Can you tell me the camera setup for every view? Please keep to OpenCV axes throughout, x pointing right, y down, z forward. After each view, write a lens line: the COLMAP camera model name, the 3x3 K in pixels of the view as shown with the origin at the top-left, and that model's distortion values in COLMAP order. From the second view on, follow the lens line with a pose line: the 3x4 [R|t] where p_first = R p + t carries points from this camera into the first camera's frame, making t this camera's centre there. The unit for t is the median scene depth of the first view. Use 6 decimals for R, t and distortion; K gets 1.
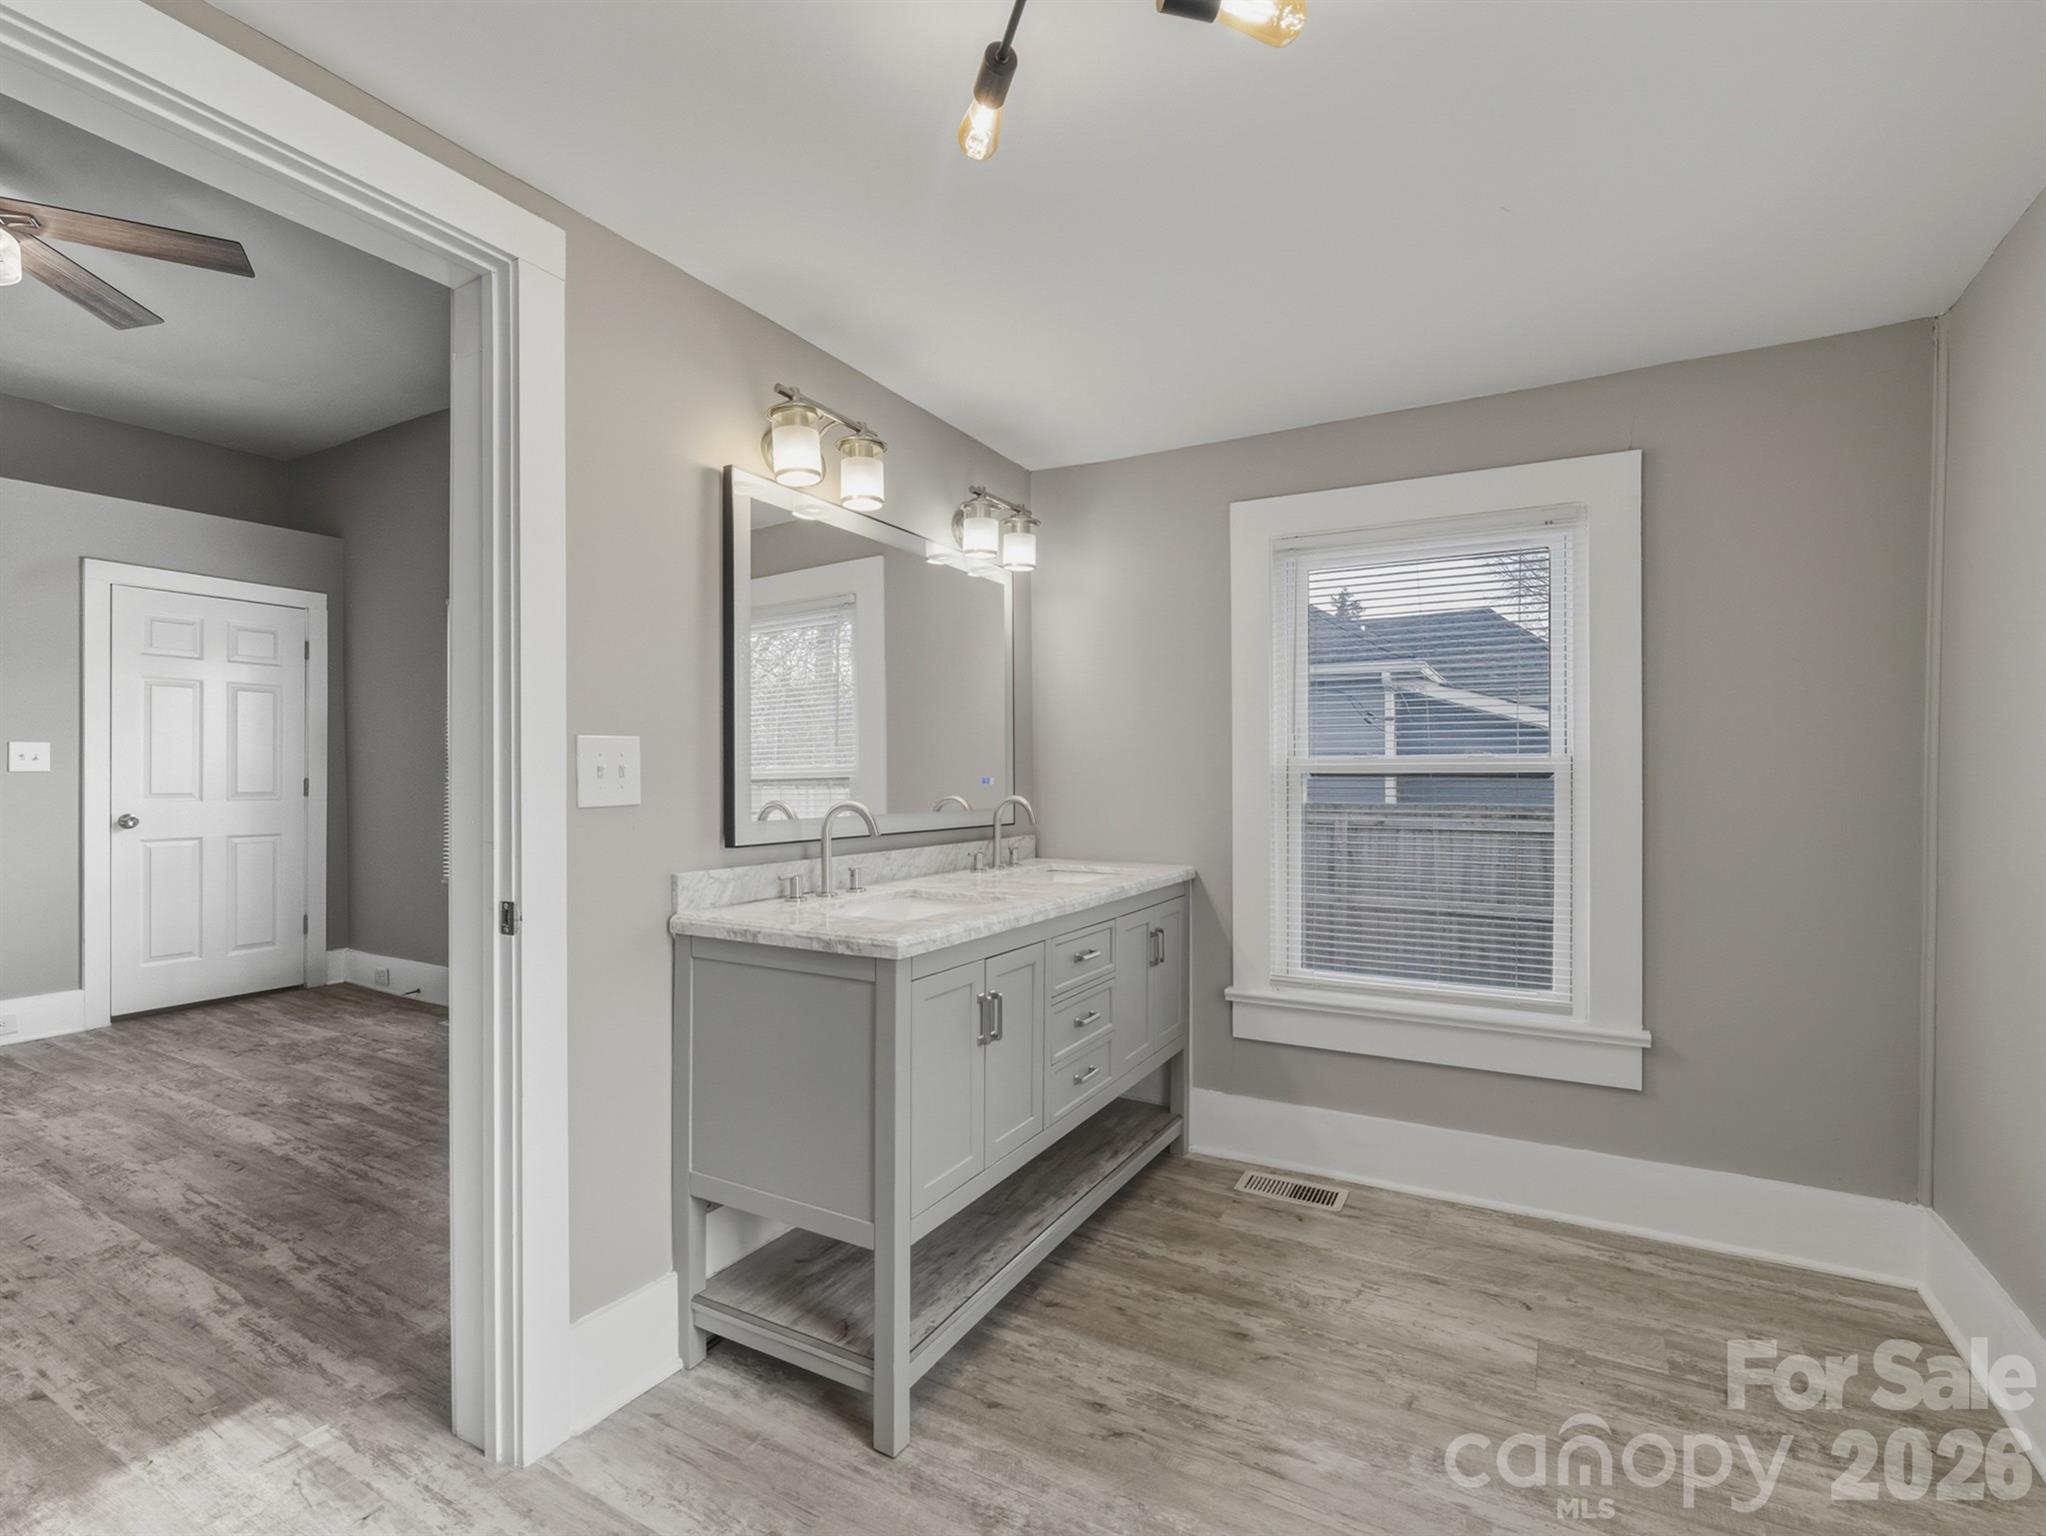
lens RADIAL K [[974.8, 0, 1022.3], [0, 974.8, 772.3], [0, 0, 1]] dist [-0.001255, -0.001211]
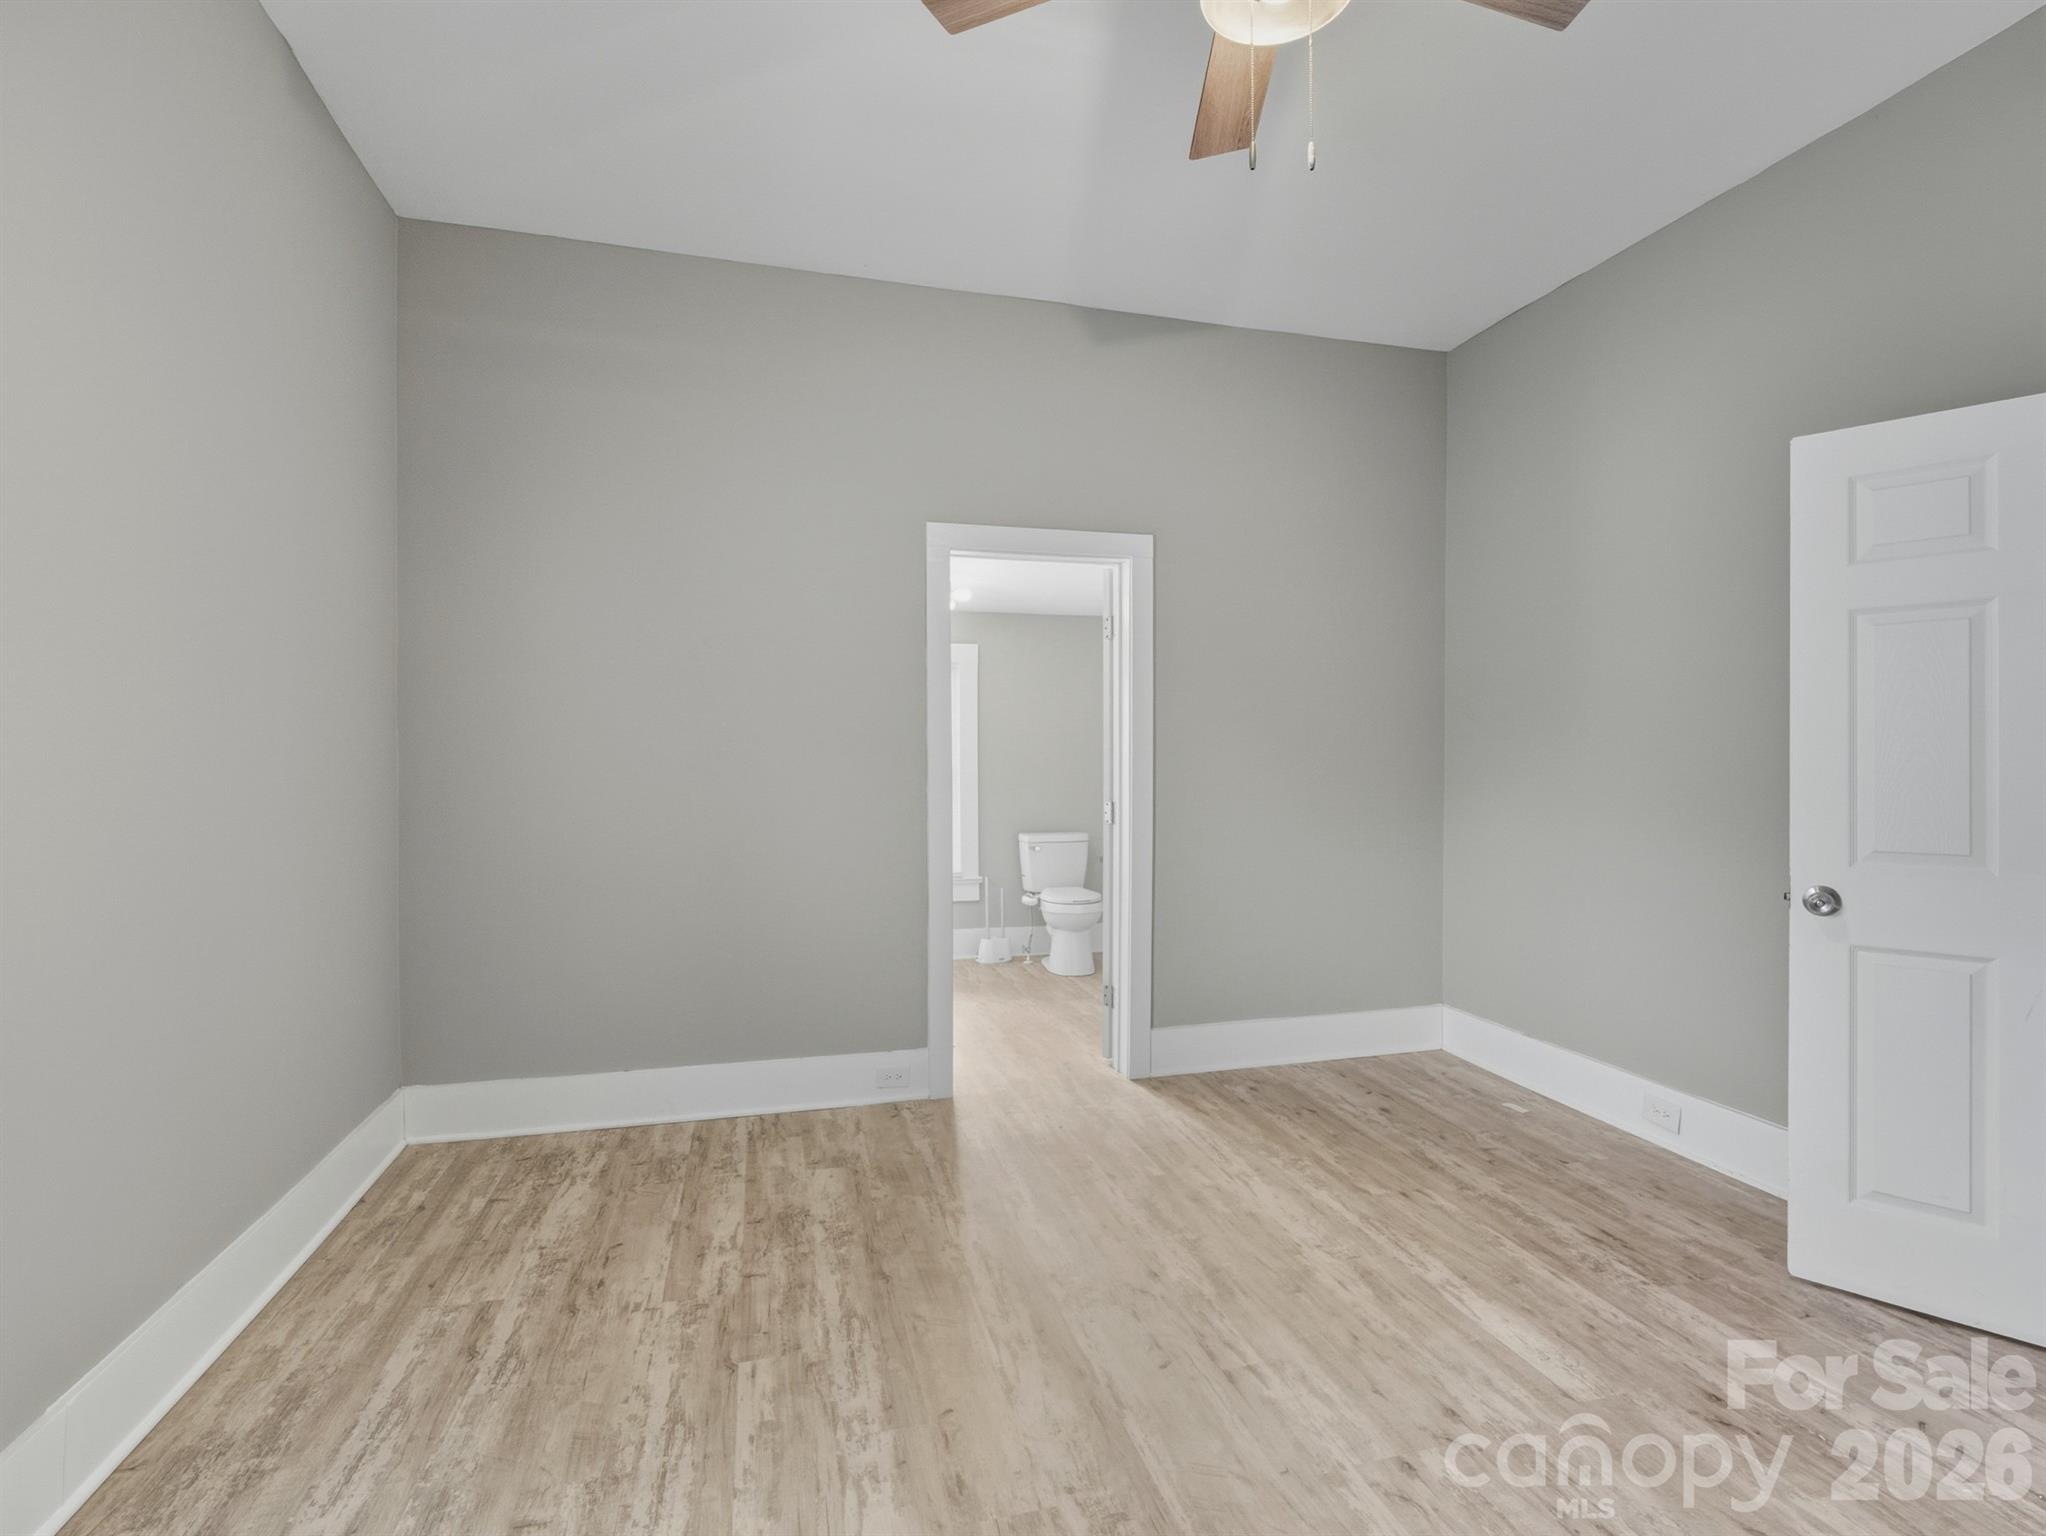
lens RADIAL K [[974.8, 0, 1022.3], [0, 974.8, 772.3], [0, 0, 1]] dist [-0.001255, -0.001211]
pose [[-0.710642, -0.002307, 0.703550, -1.283175], [0.002506, 0.999980, 0.005810, -0.018538], [-0.703549, 0.005892, -0.710622, 1.410651]]
